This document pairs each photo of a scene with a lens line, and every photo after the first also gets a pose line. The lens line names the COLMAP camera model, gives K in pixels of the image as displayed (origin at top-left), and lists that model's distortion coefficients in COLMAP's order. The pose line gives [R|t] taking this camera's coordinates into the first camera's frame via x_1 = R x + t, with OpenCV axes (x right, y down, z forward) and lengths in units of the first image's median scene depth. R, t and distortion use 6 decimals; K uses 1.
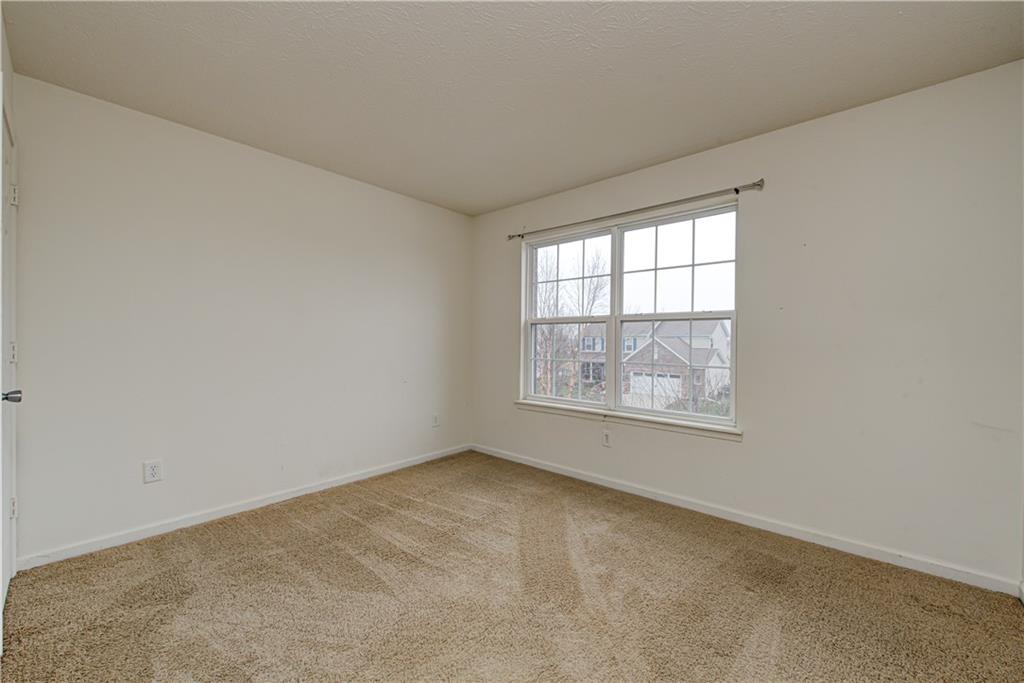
lens RADIAL K [[401.6, 0, 514.2], [0, 401.6, 340.7], [0, 0, 1]] dist [-0.001973, -0.001300]
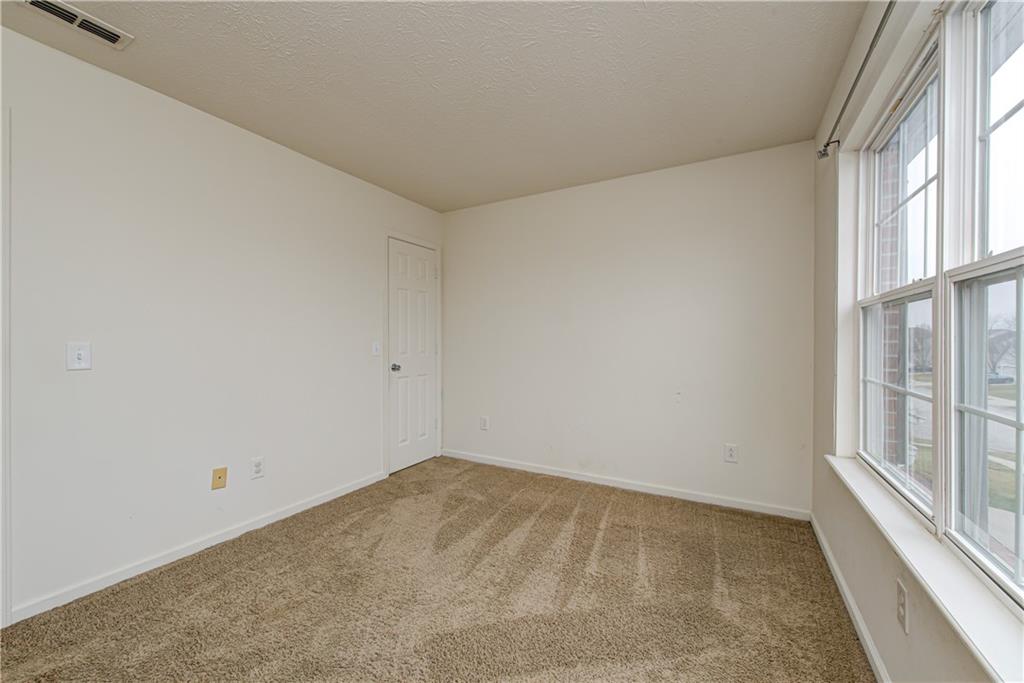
lens RADIAL K [[401.6, 0, 521.1], [0, 401.6, 343.7], [0, 0, 1]] dist [-0.001973, -0.001300]
pose [[0.212966, 0.004059, -0.977051, 0.669917], [-0.002635, 0.999990, 0.003580, -0.003728], [0.977056, 0.001812, 0.212974, 0.739334]]
